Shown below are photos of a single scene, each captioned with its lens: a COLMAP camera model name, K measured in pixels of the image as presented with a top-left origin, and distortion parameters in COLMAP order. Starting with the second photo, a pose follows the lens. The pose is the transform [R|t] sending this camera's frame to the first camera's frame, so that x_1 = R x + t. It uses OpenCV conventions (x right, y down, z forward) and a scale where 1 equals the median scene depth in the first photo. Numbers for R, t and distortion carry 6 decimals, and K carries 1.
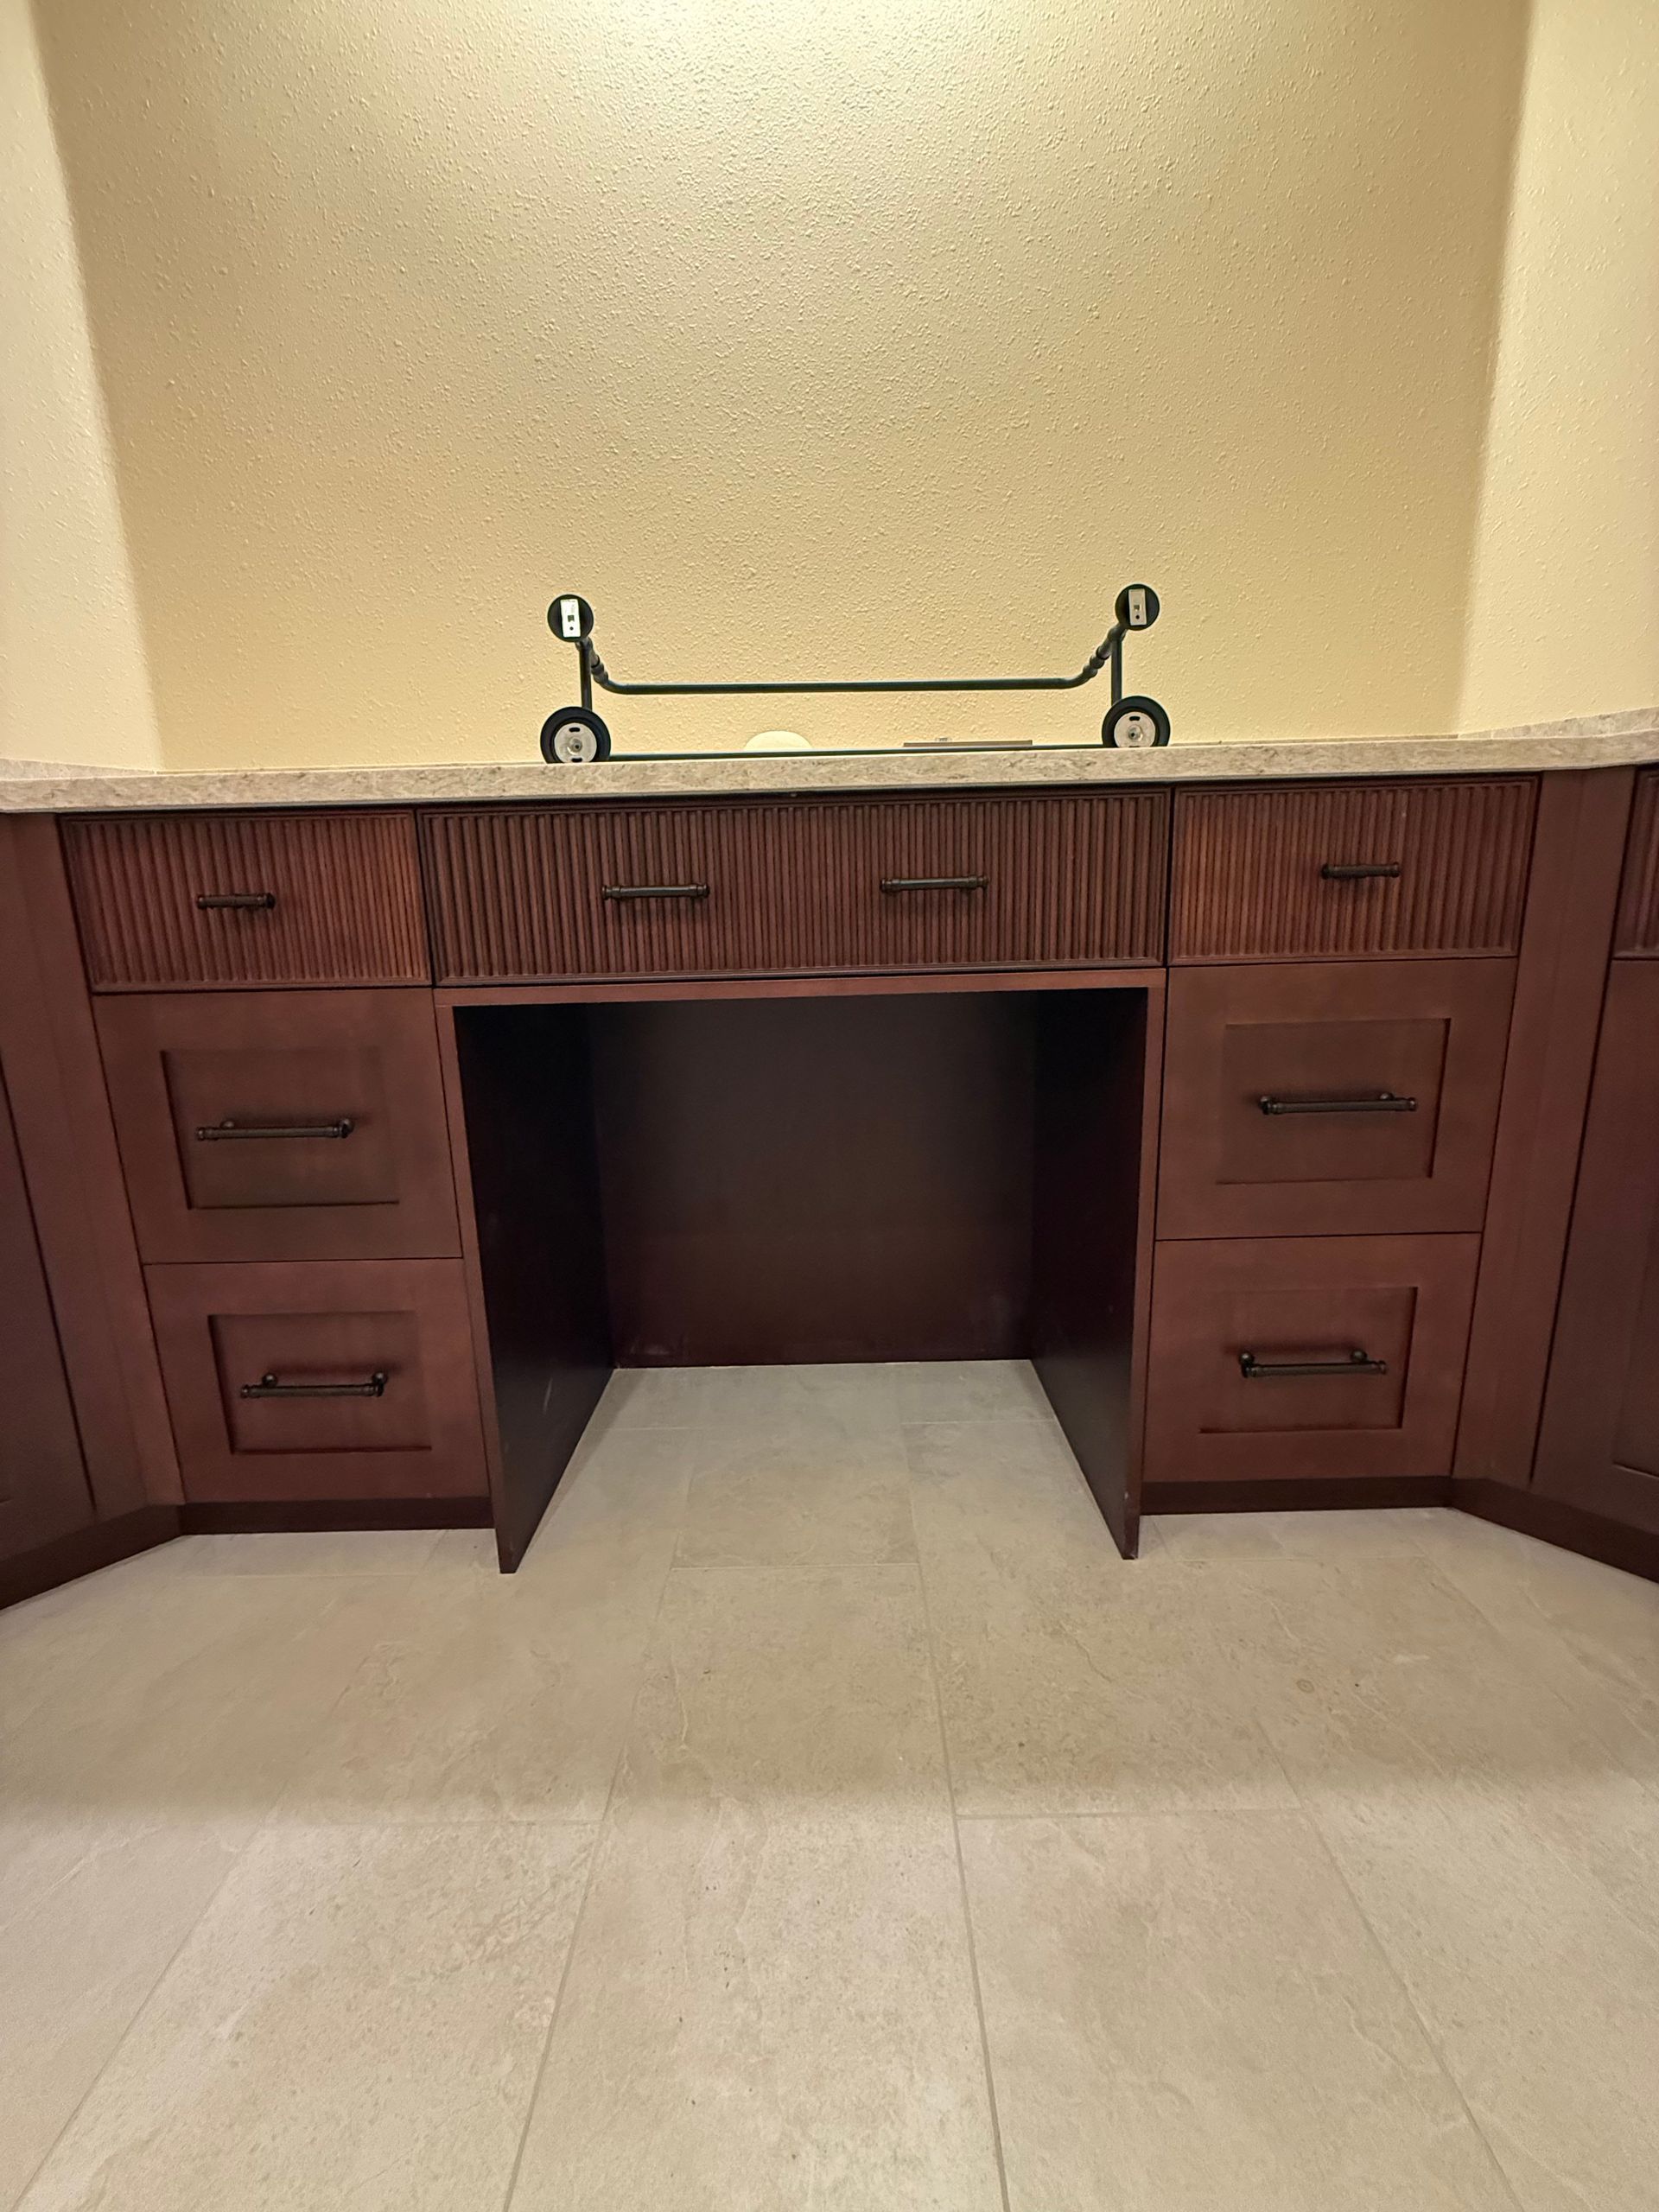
lens RADIAL K [[879.4, 0, 828.9], [0, 879.4, 1100.9], [0, 0, 1]] dist [-0.002490, -0.000188]
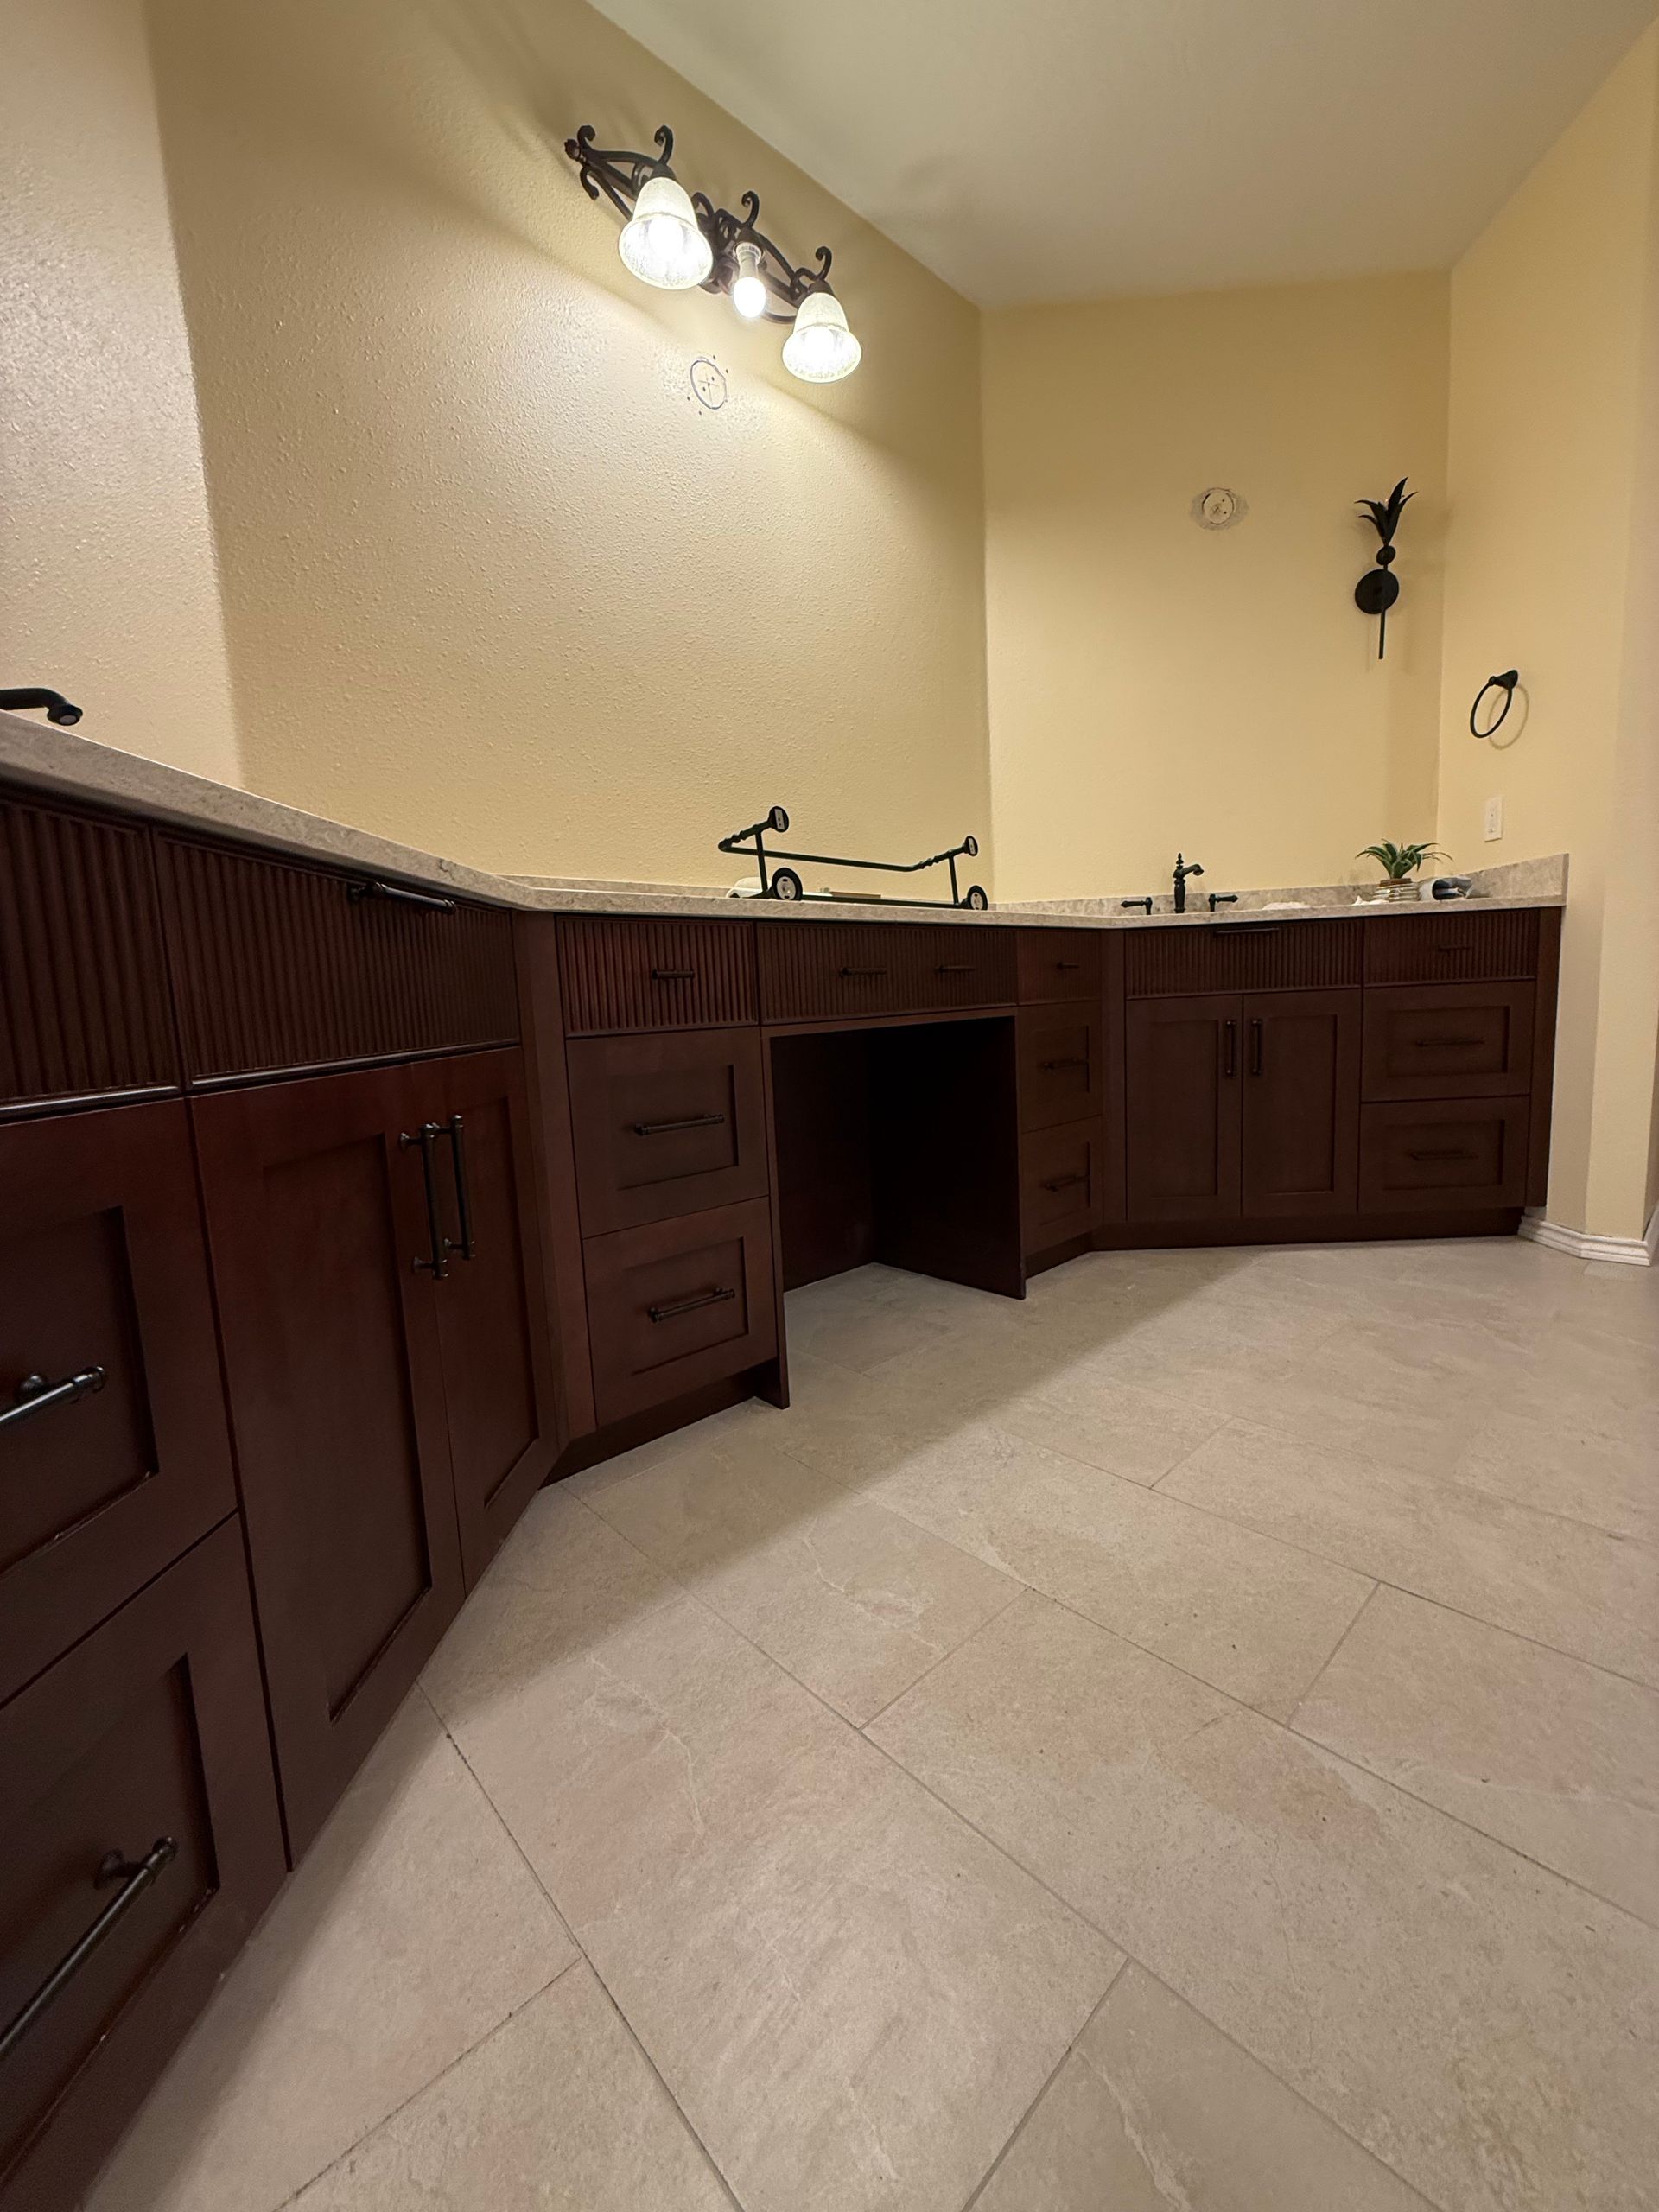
lens RADIAL K [[879.4, 0, 833.5], [0, 879.4, 1102.1], [0, 0, 1]] dist [-0.002490, -0.000188]
pose [[0.728953, -0.090882, 0.678504, -1.473742], [0.165211, 0.985207, -0.045531, 0.109517], [-0.664329, 0.145287, 0.733184, -0.287605]]
